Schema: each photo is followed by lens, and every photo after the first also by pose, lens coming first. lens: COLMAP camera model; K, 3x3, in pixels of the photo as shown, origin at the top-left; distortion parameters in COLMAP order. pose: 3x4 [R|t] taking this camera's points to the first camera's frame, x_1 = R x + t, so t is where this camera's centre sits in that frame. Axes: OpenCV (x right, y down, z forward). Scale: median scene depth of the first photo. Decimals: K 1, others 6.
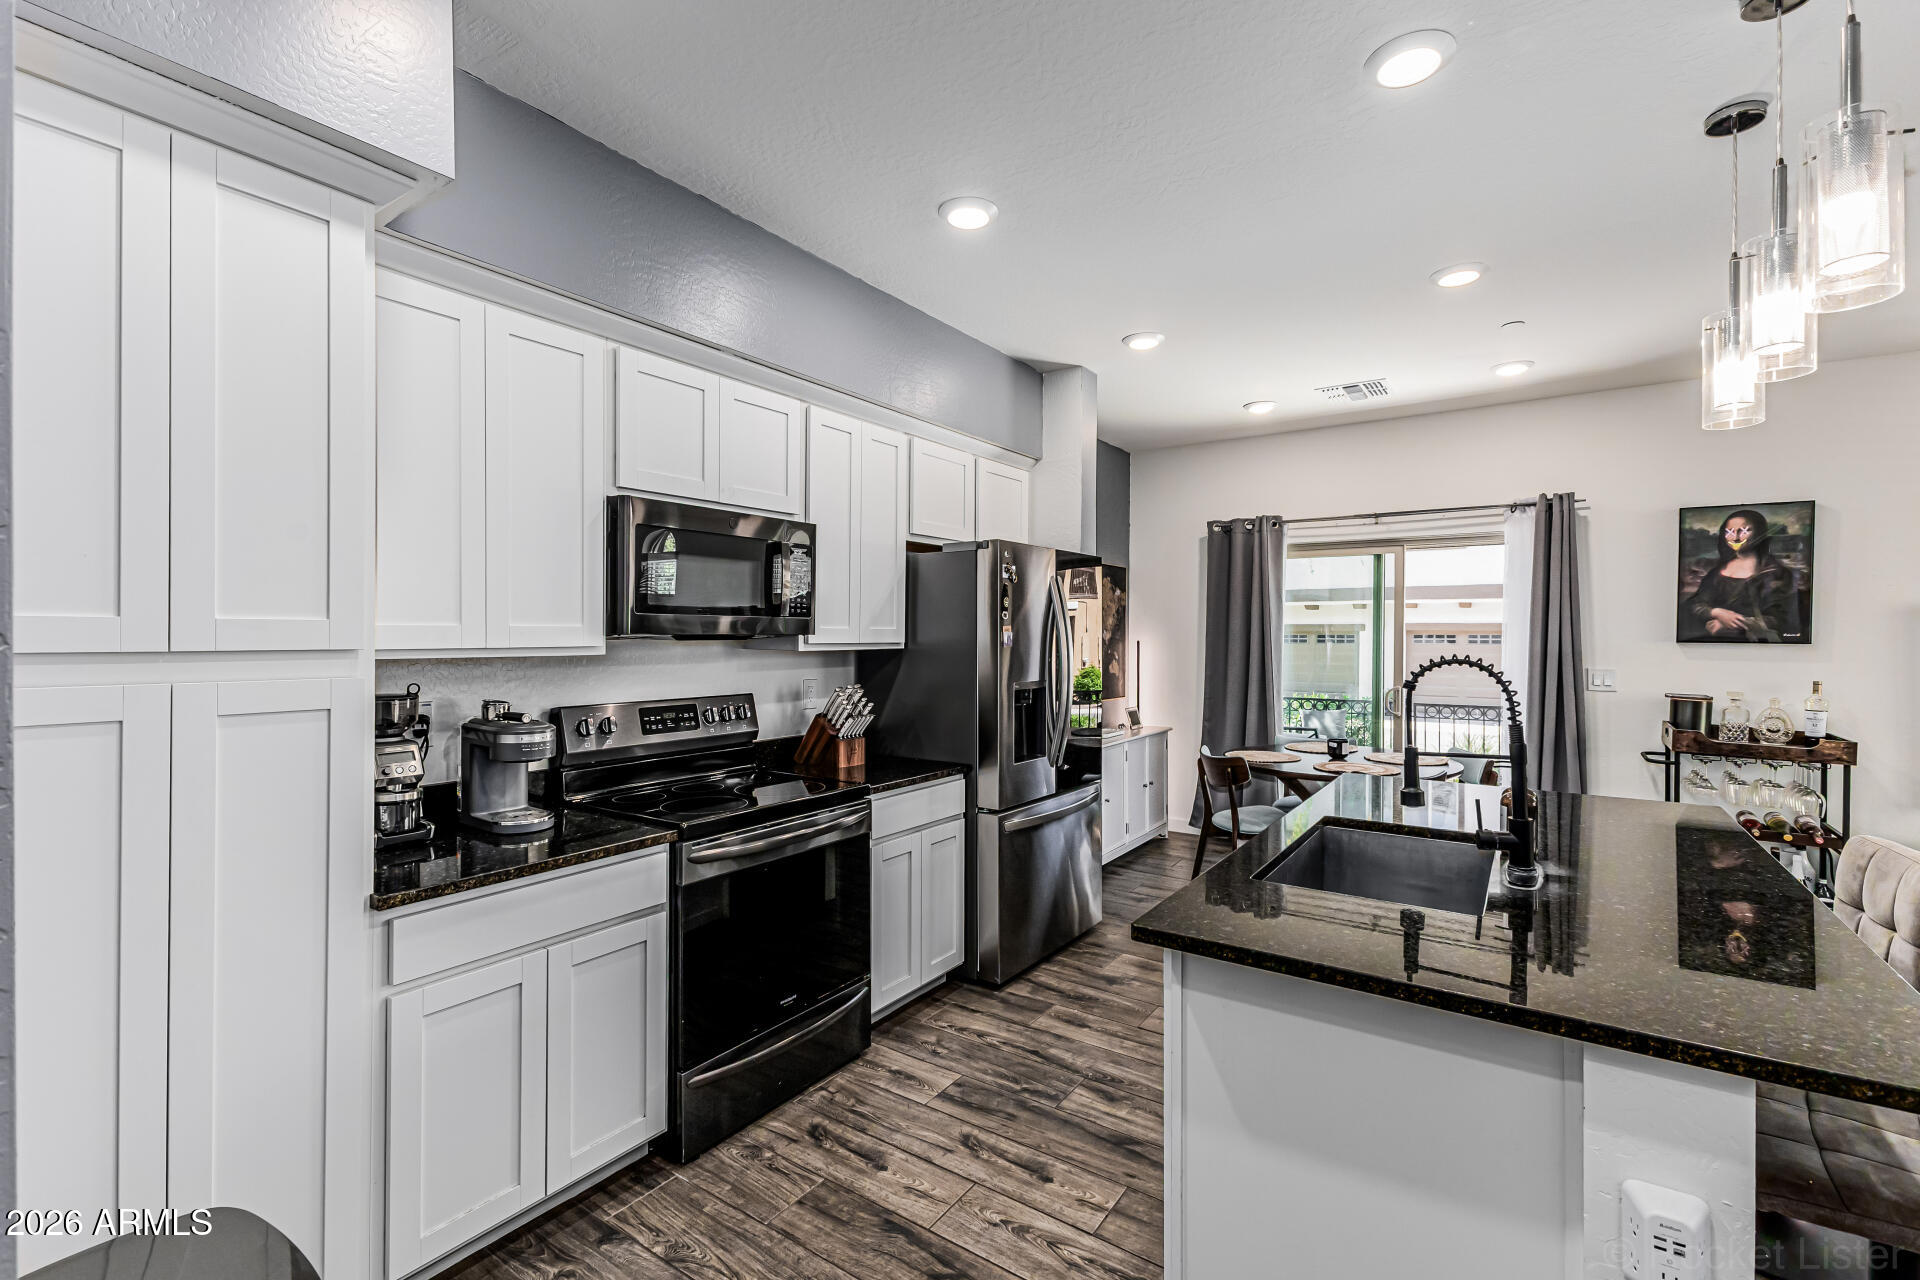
lens RADIAL K [[832.5, 0, 964.8], [0, 832.5, 641.0], [0, 0, 1]] dist [0.010139, -0.001301]
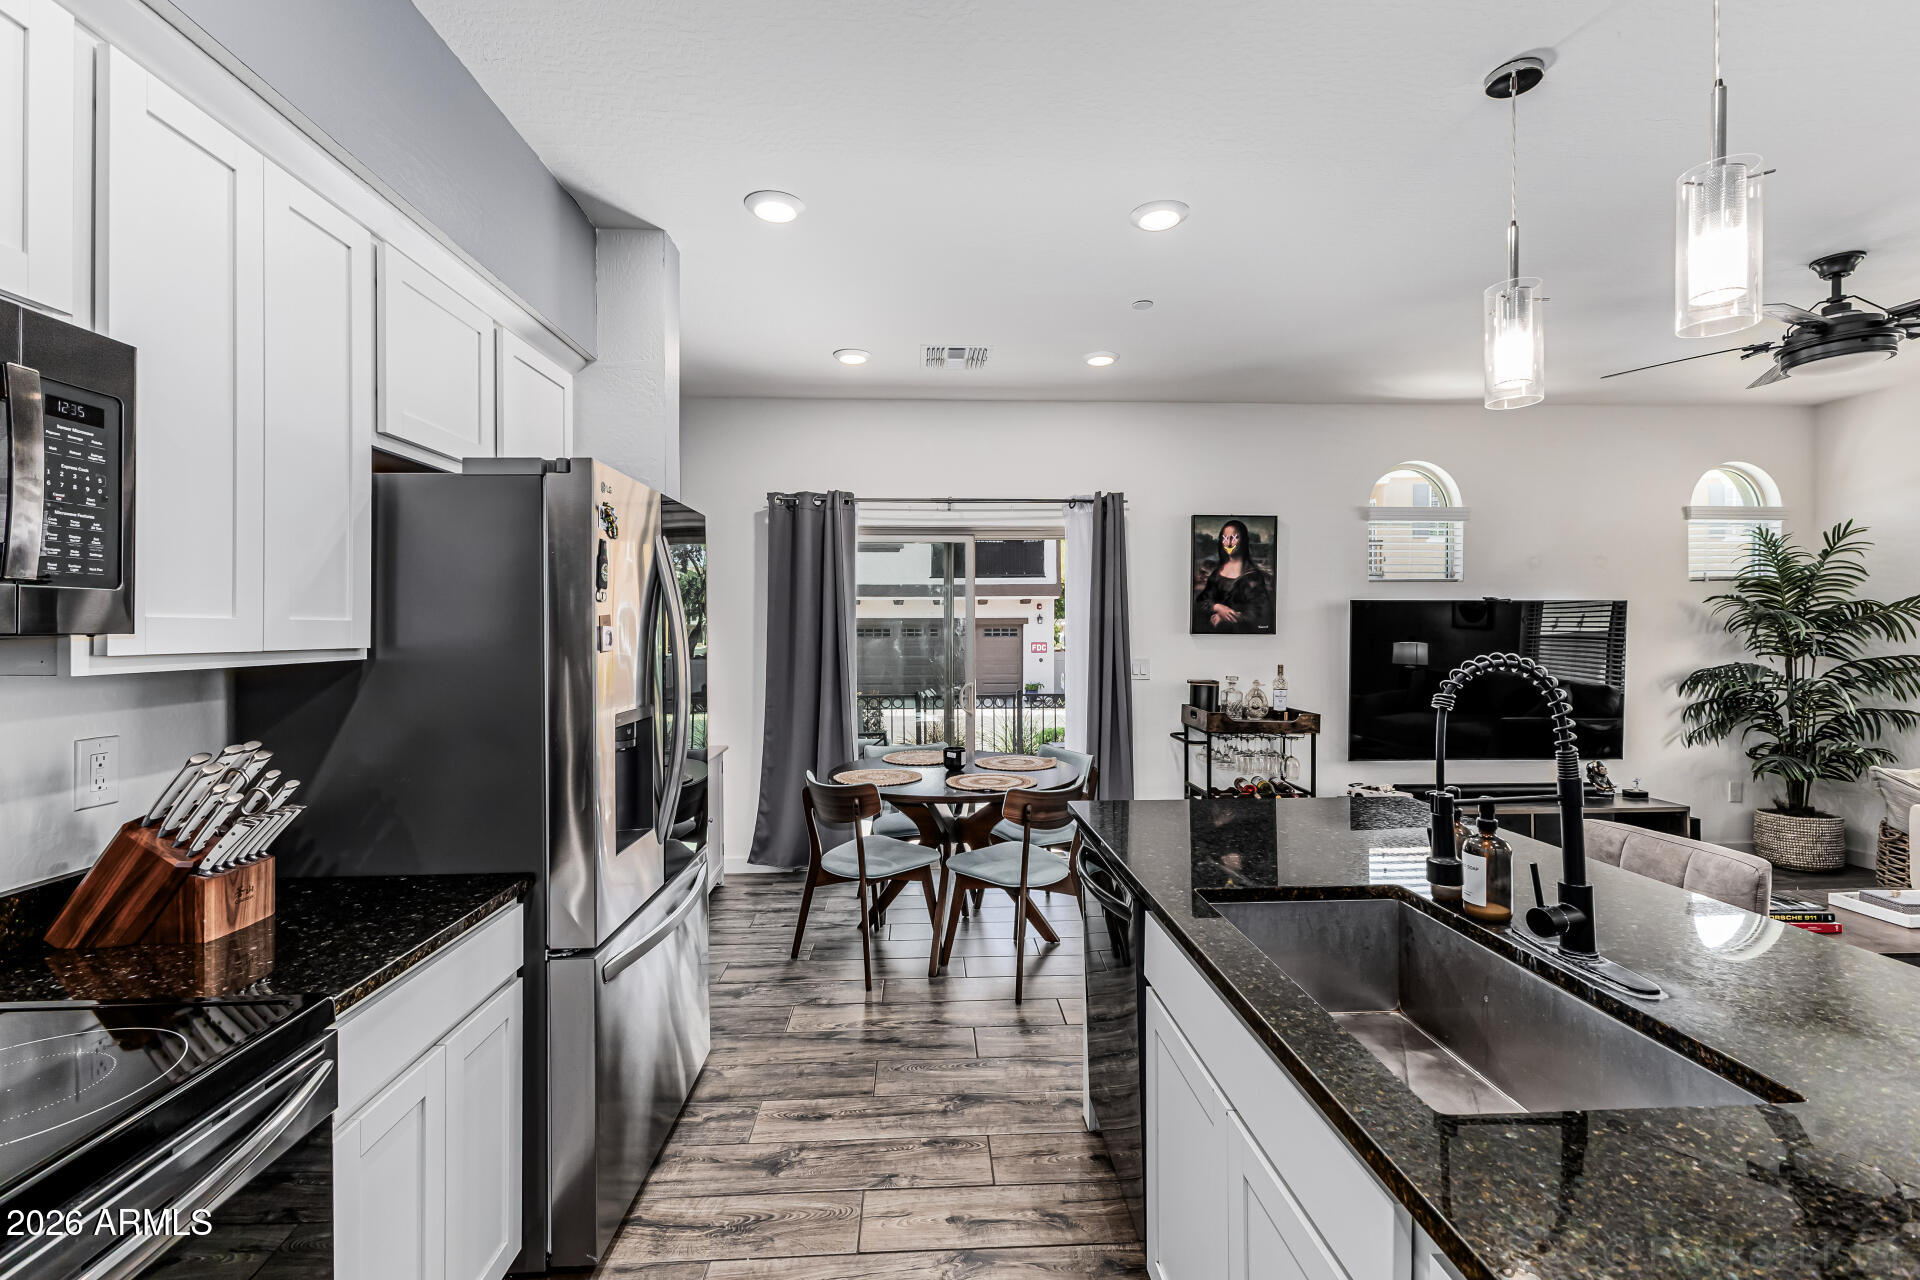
lens RADIAL K [[832.5, 0, 965.0], [0, 832.5, 632.4], [0, 0, 1]] dist [0.010139, -0.001301]
pose [[0.795777, -0.008207, 0.605534, -0.085630], [0.011141, 0.999937, -0.001089, -0.002968], [-0.605487, 0.007612, 0.795819, 0.356398]]
